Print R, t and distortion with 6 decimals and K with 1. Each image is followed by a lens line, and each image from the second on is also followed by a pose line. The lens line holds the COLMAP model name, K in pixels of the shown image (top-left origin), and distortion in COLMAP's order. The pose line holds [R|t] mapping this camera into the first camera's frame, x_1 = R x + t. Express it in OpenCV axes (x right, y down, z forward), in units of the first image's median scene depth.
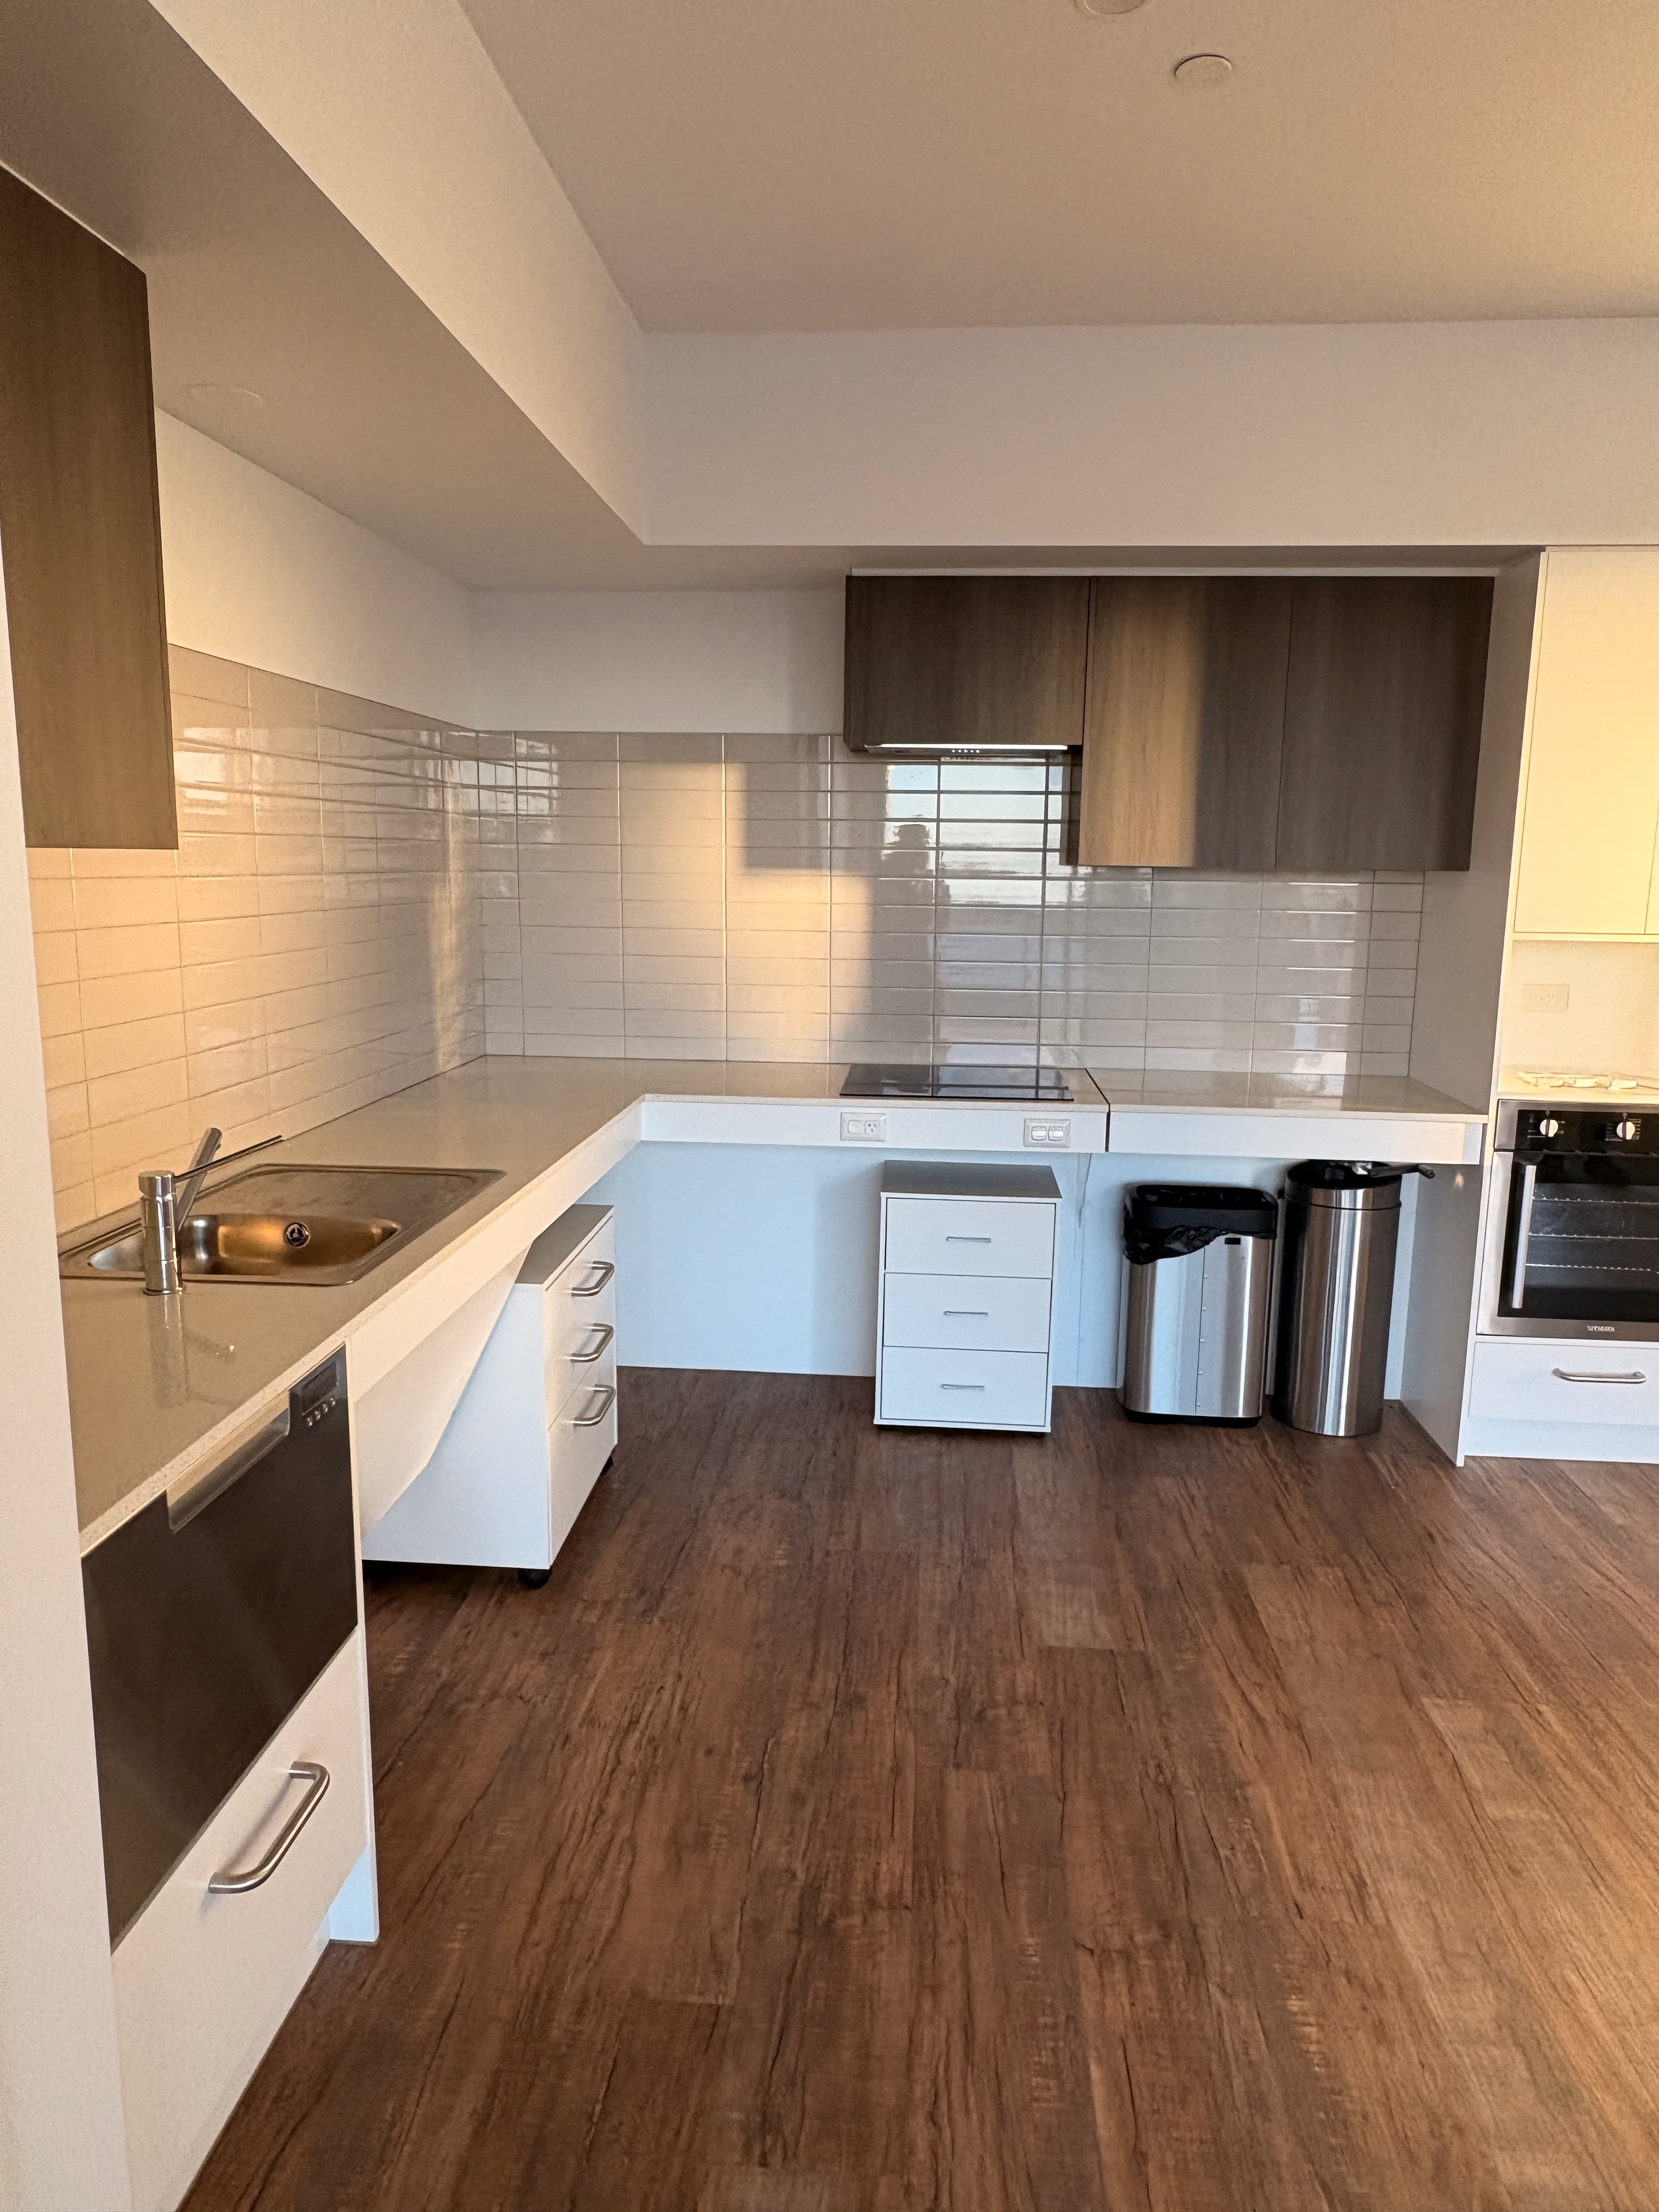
lens RADIAL K [[1387.9, 0, 831.2], [0, 1387.9, 1102.6], [0, 0, 1]] dist [0.007997, -0.007429]
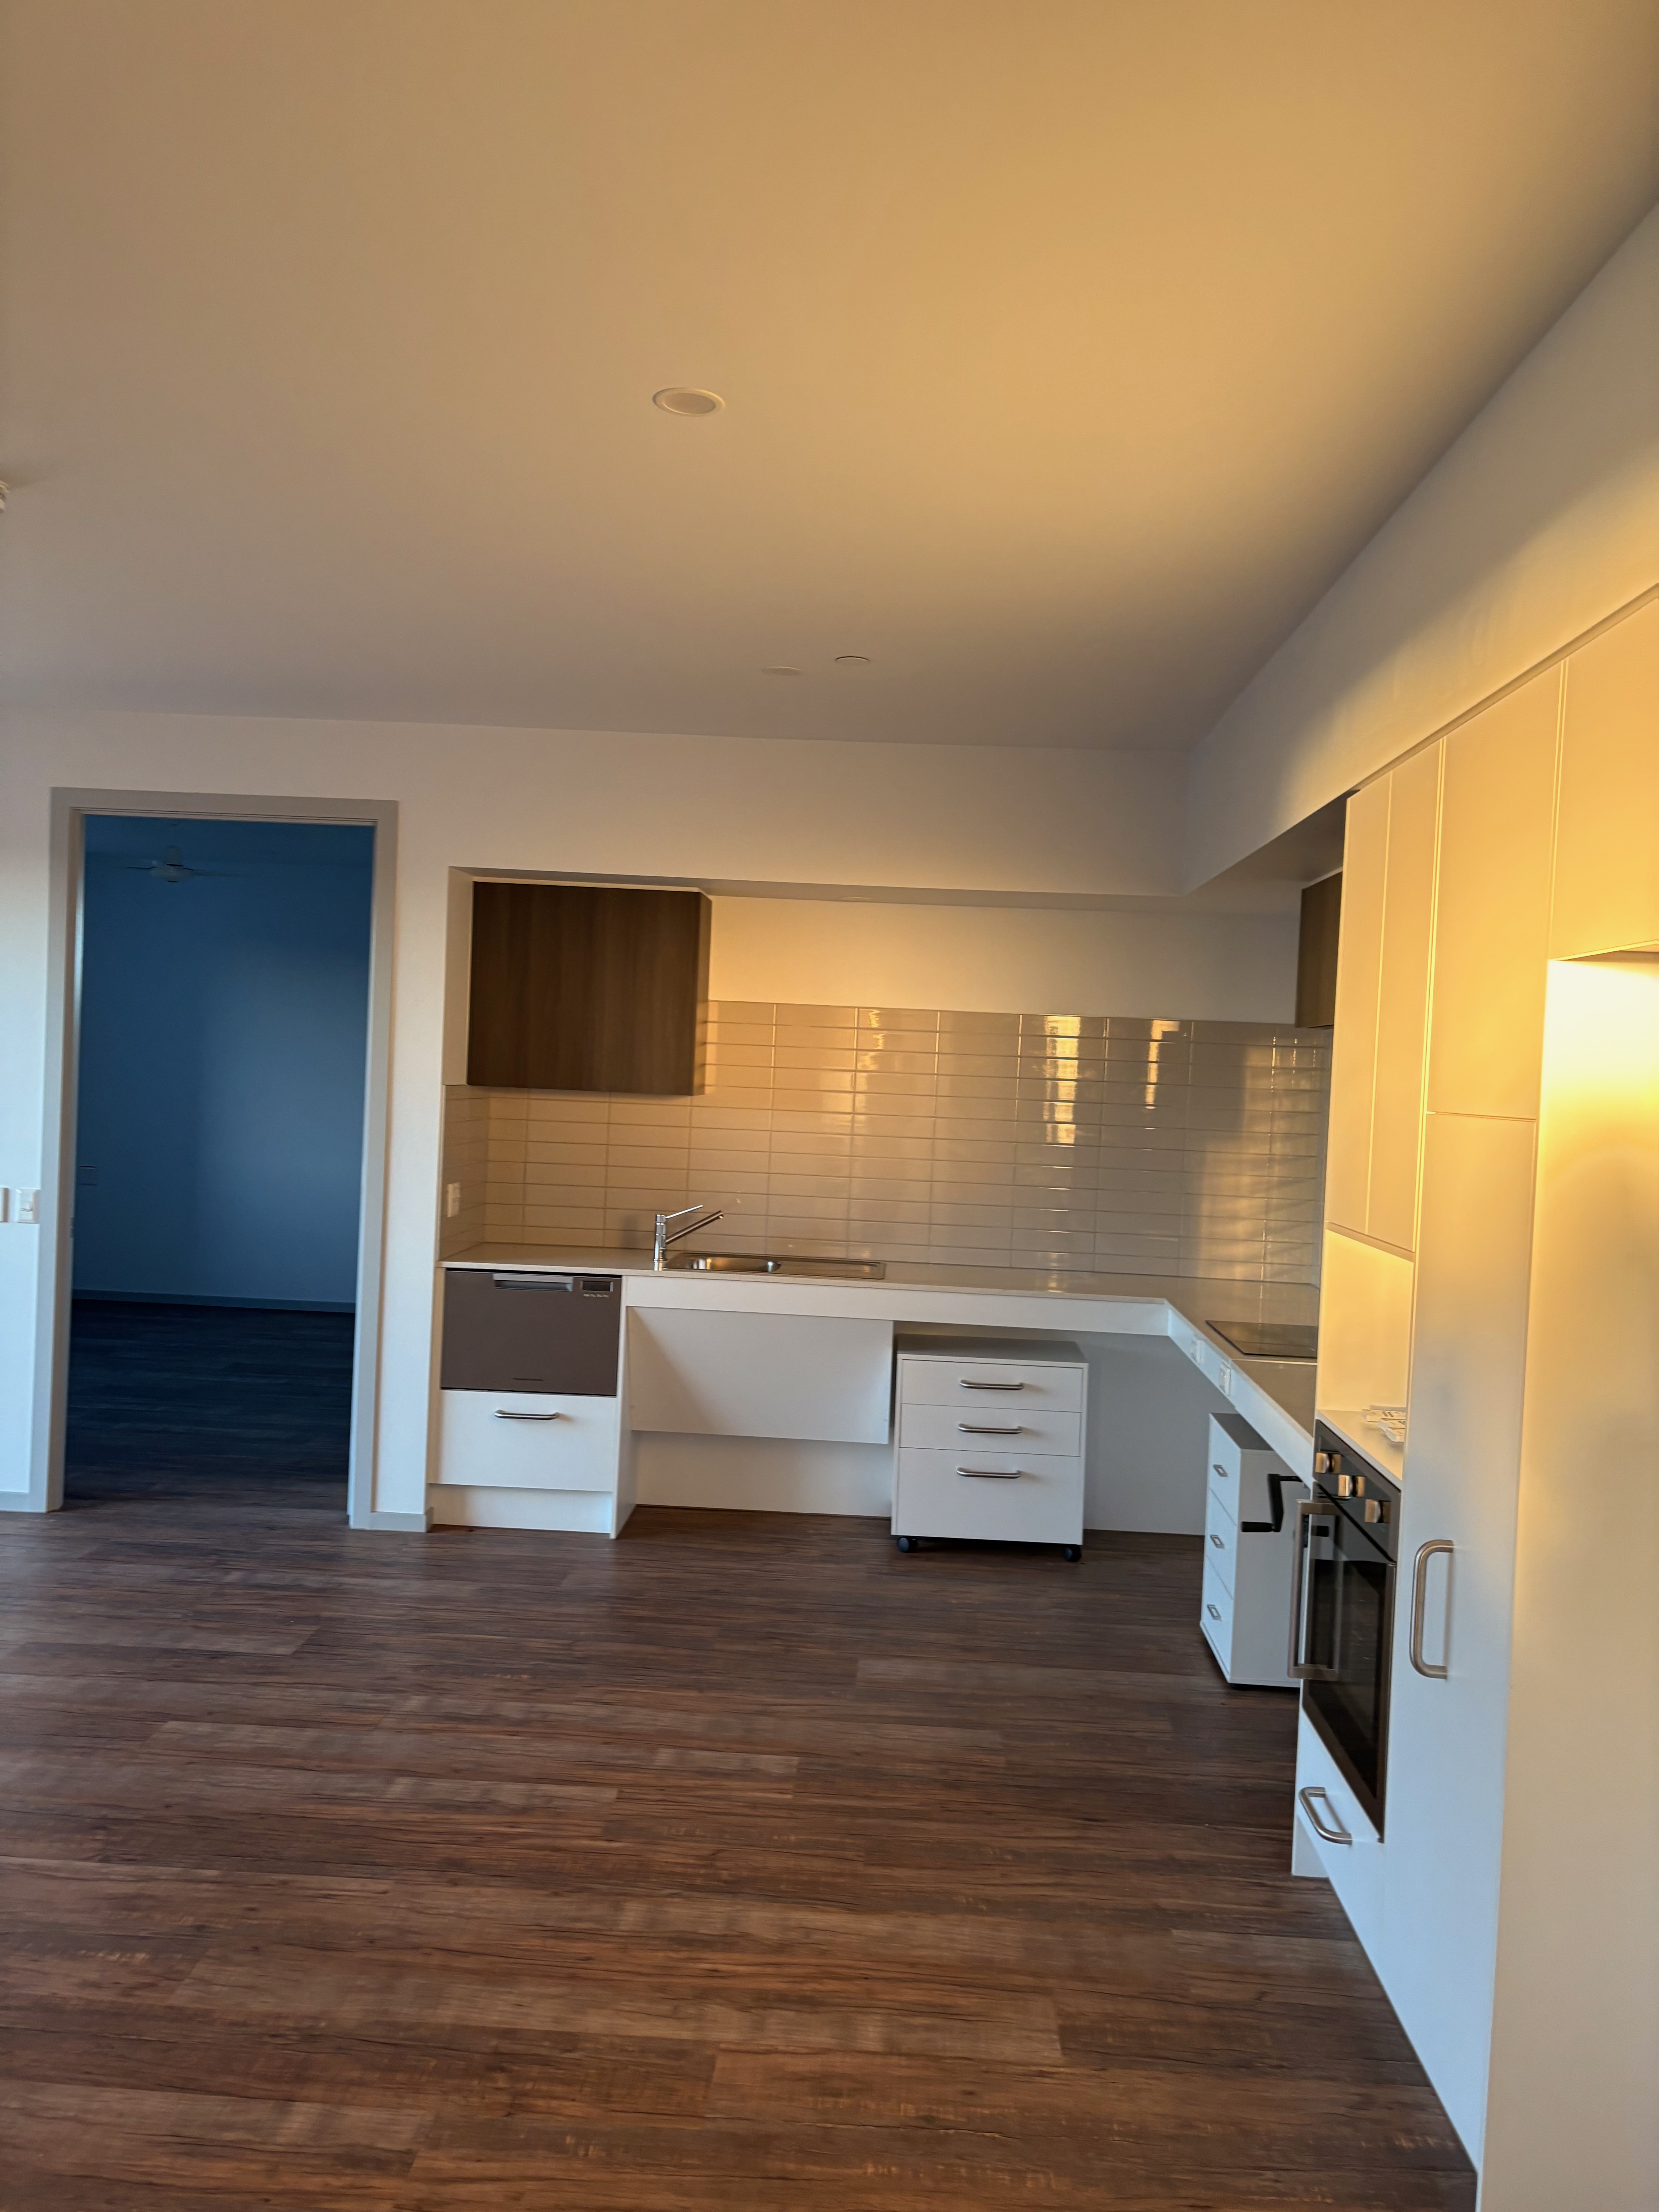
lens RADIAL K [[1643.5, 0, 847.9], [0, 1643.5, 1100.8], [0, 0, 1]] dist [0.023338, -0.042131]
pose [[0.043529, 0.004928, -0.999040, 2.020086], [-0.210512, 0.977582, -0.004349, -0.165572], [0.976622, 0.210499, 0.043590, 0.898049]]
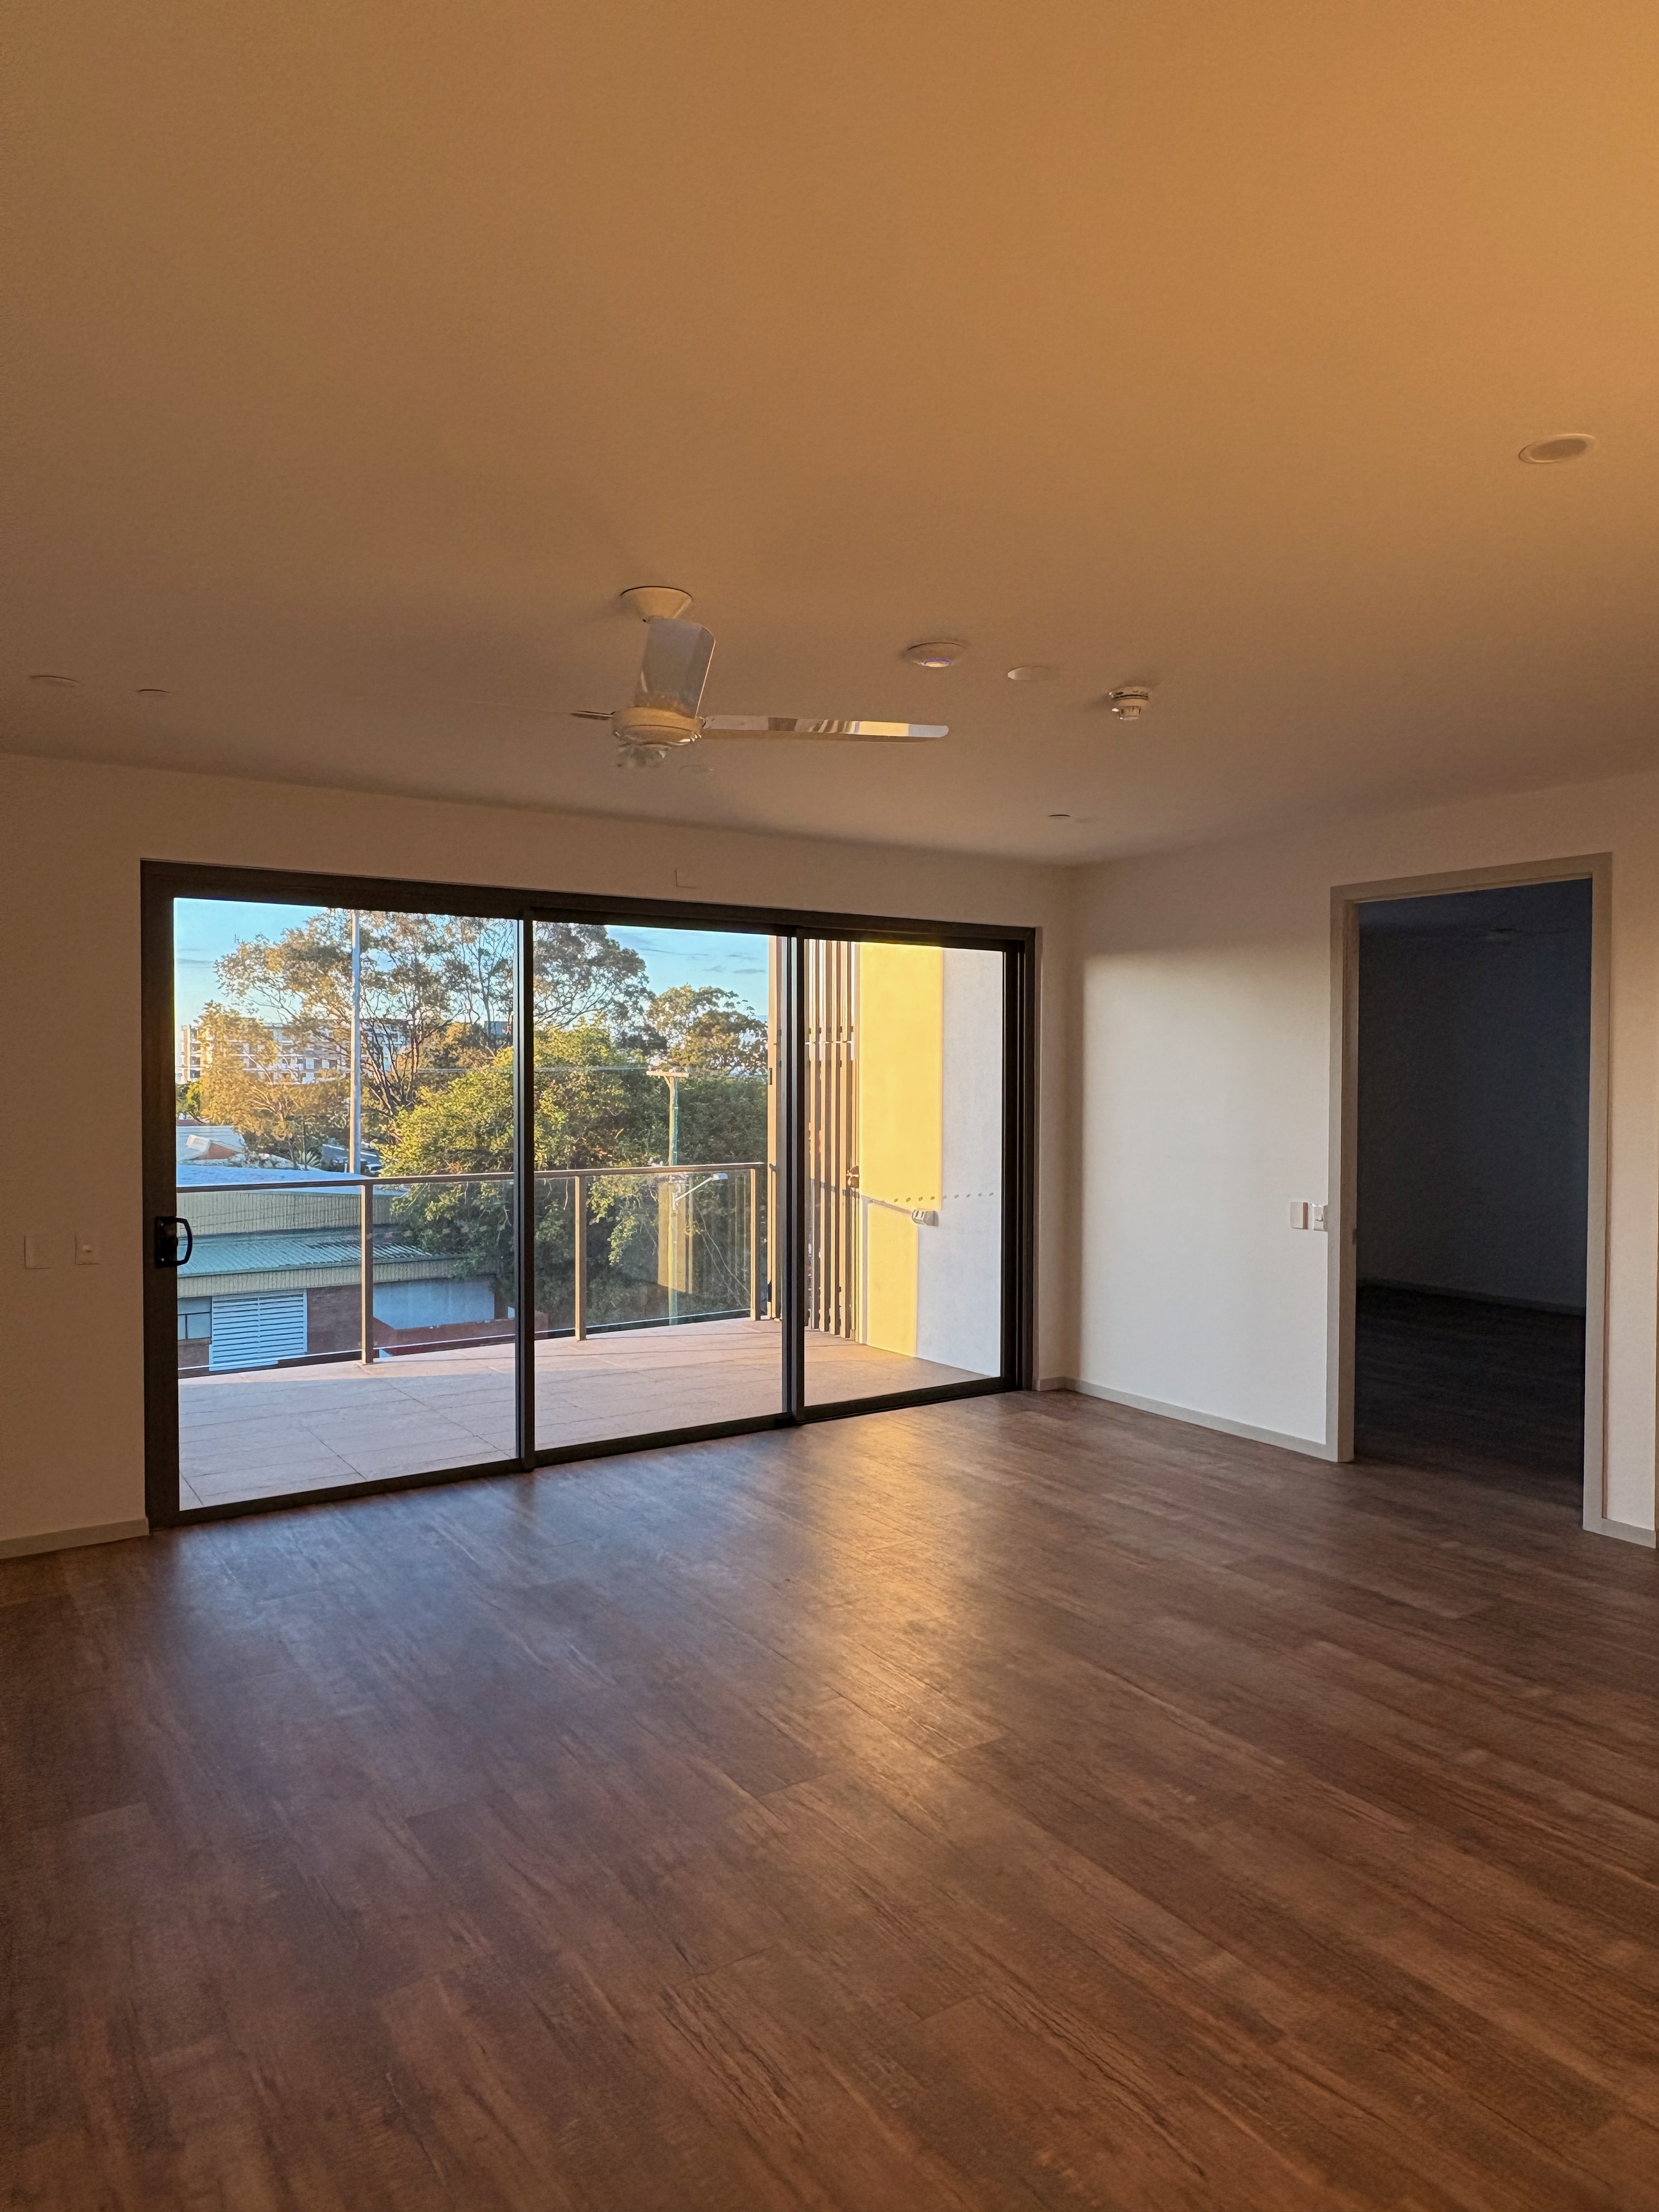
lens RADIAL K [[1387.9, 0, 824.1], [0, 1387.9, 1102.7], [0, 0, 1]] dist [0.007997, -0.007429]
pose [[-0.782661, -0.004923, -0.622428, 1.881601], [-0.121018, 0.982091, 0.144404, -0.251318], [0.610570, 0.188344, -0.769240, 1.280696]]
